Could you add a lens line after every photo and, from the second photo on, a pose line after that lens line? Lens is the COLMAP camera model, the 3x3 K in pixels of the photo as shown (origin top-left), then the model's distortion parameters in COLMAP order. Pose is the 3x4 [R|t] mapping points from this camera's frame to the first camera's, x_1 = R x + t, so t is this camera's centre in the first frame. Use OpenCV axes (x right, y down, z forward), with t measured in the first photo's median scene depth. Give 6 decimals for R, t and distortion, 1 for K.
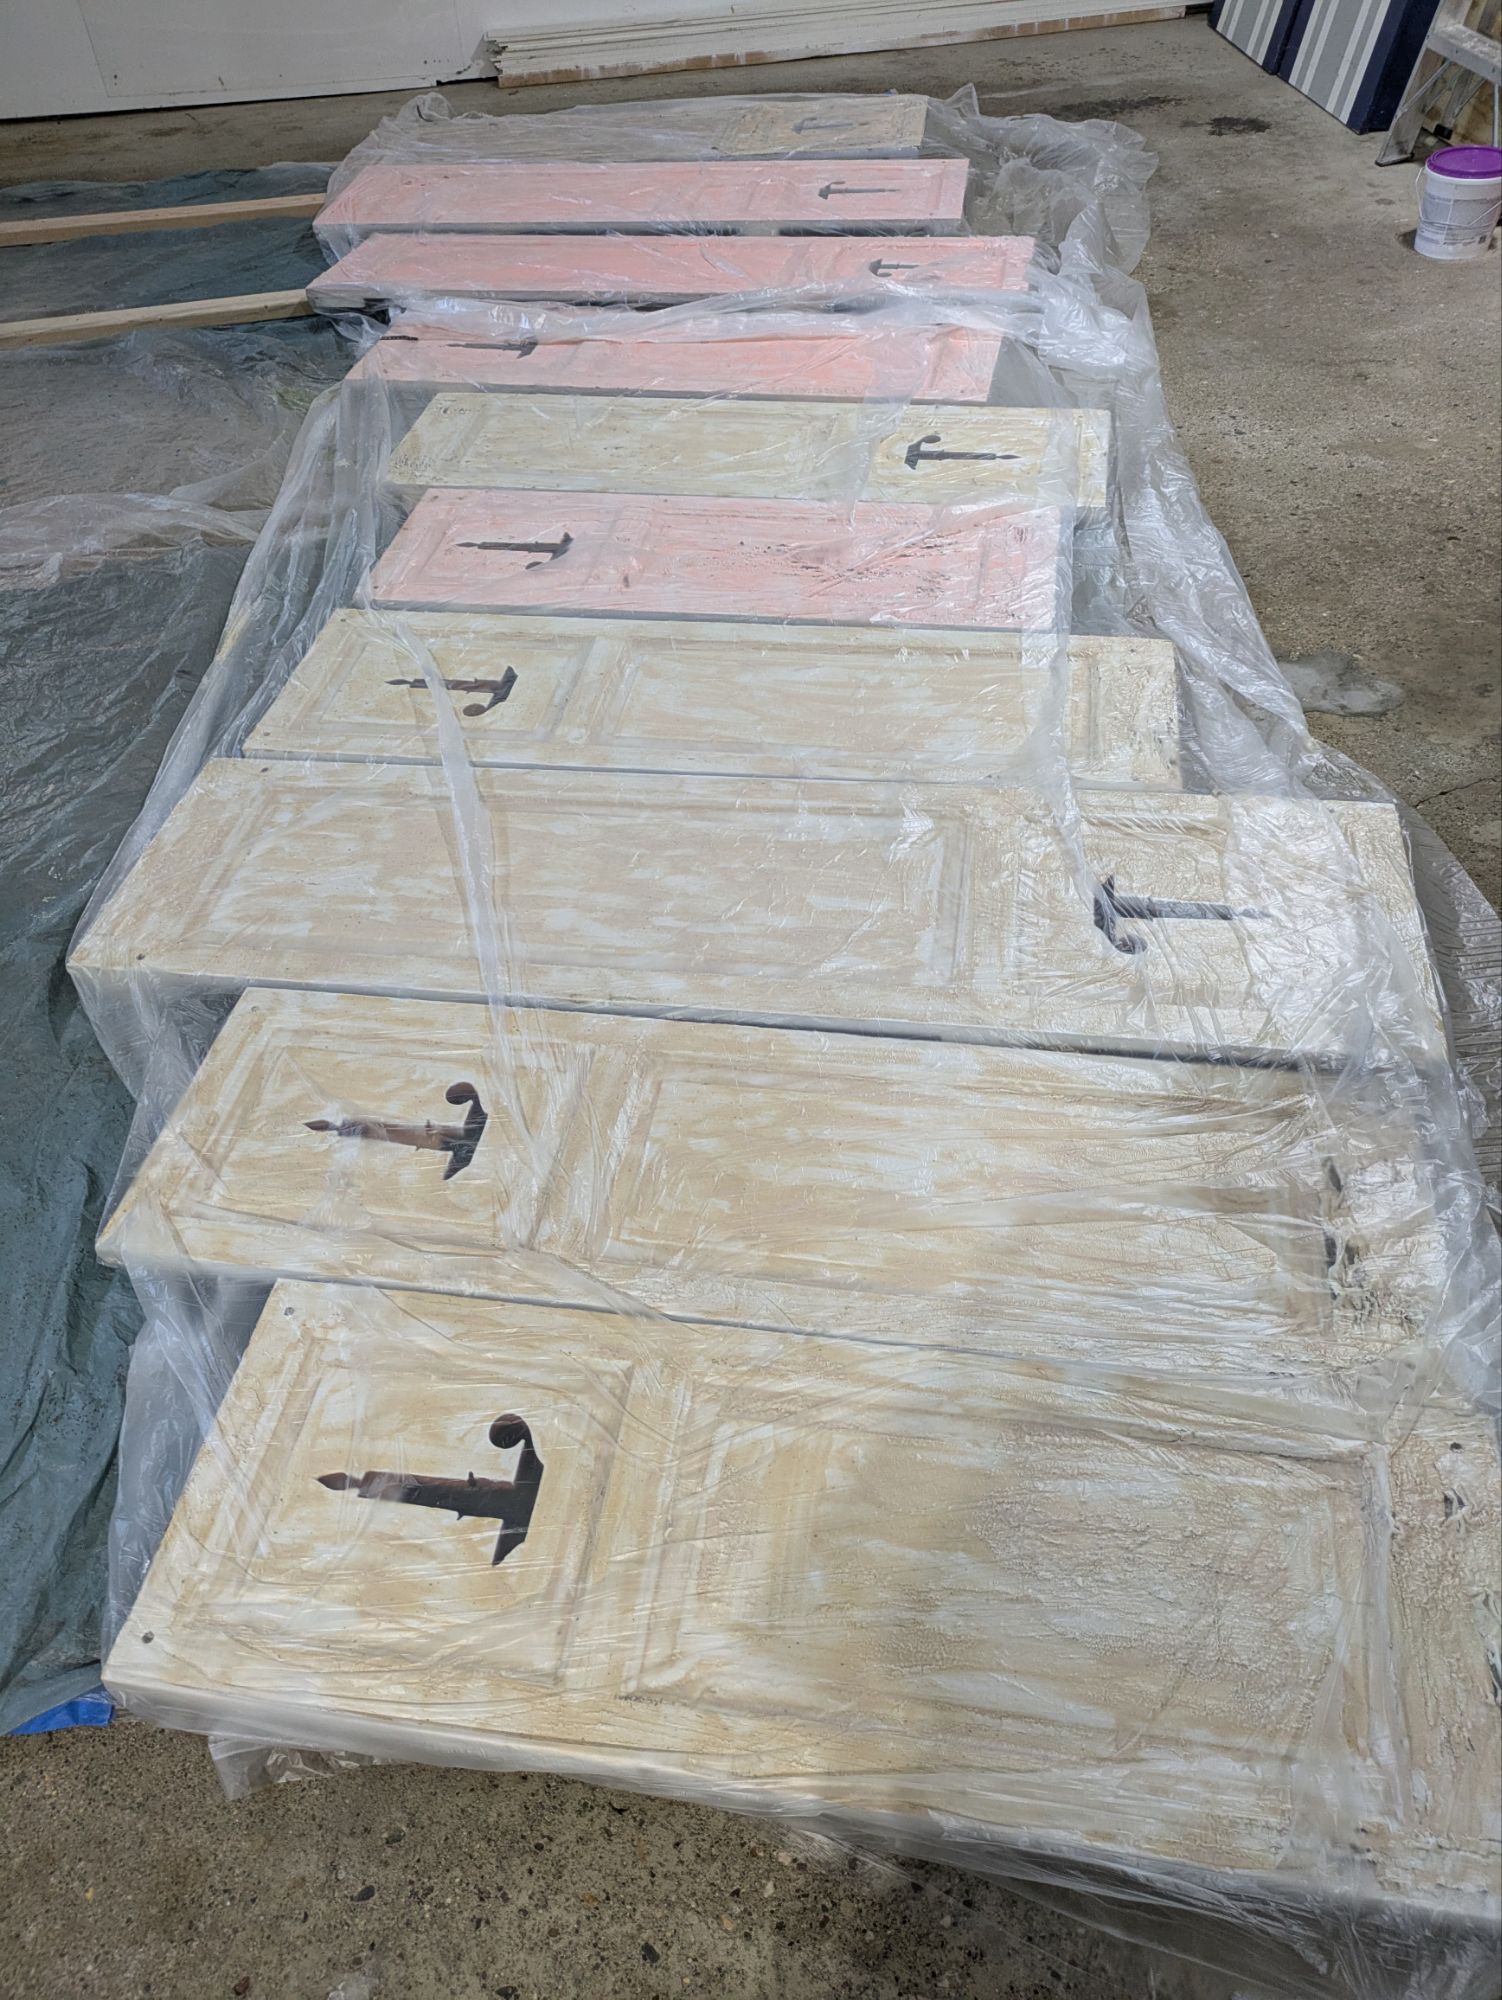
lens RADIAL K [[1429.3, 0, 756.4], [0, 1429.3, 988.6], [0, 0, 1]] dist [0.011545, -0.016199]
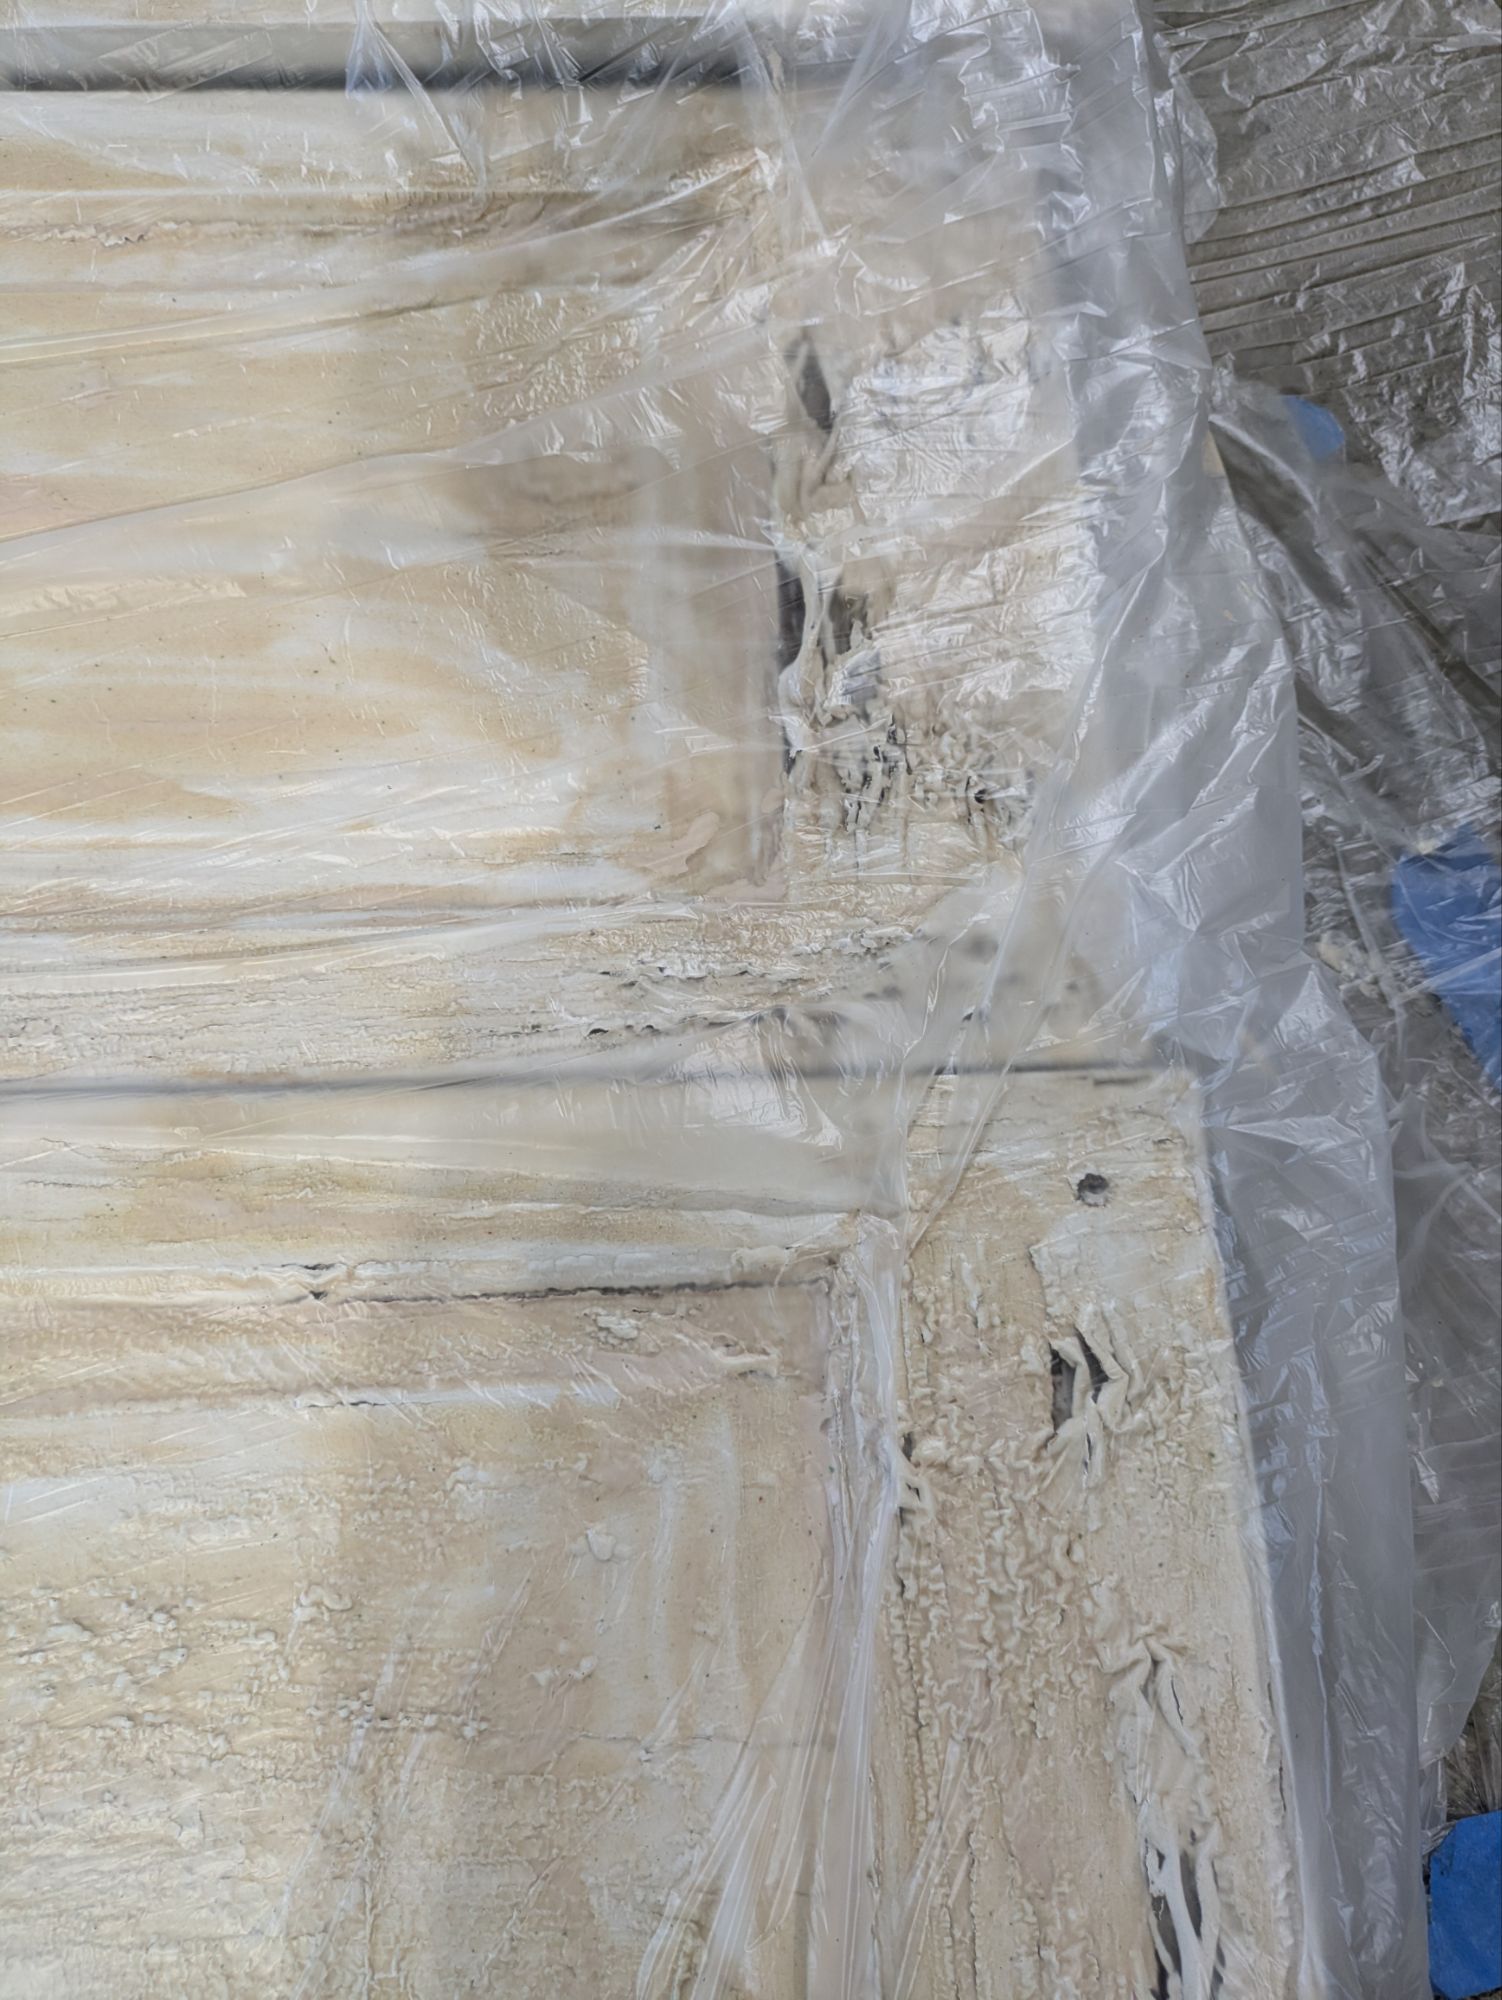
lens RADIAL K [[1429.3, 0, 738.2], [0, 1429.3, 1000.4], [0, 0, 1]] dist [0.011545, -0.016199]
pose [[0.975373, -0.176564, 0.132187, 0.323919], [0.091462, 0.869136, 0.486042, 0.092550], [-0.200706, -0.461982, 0.863881, 0.652282]]
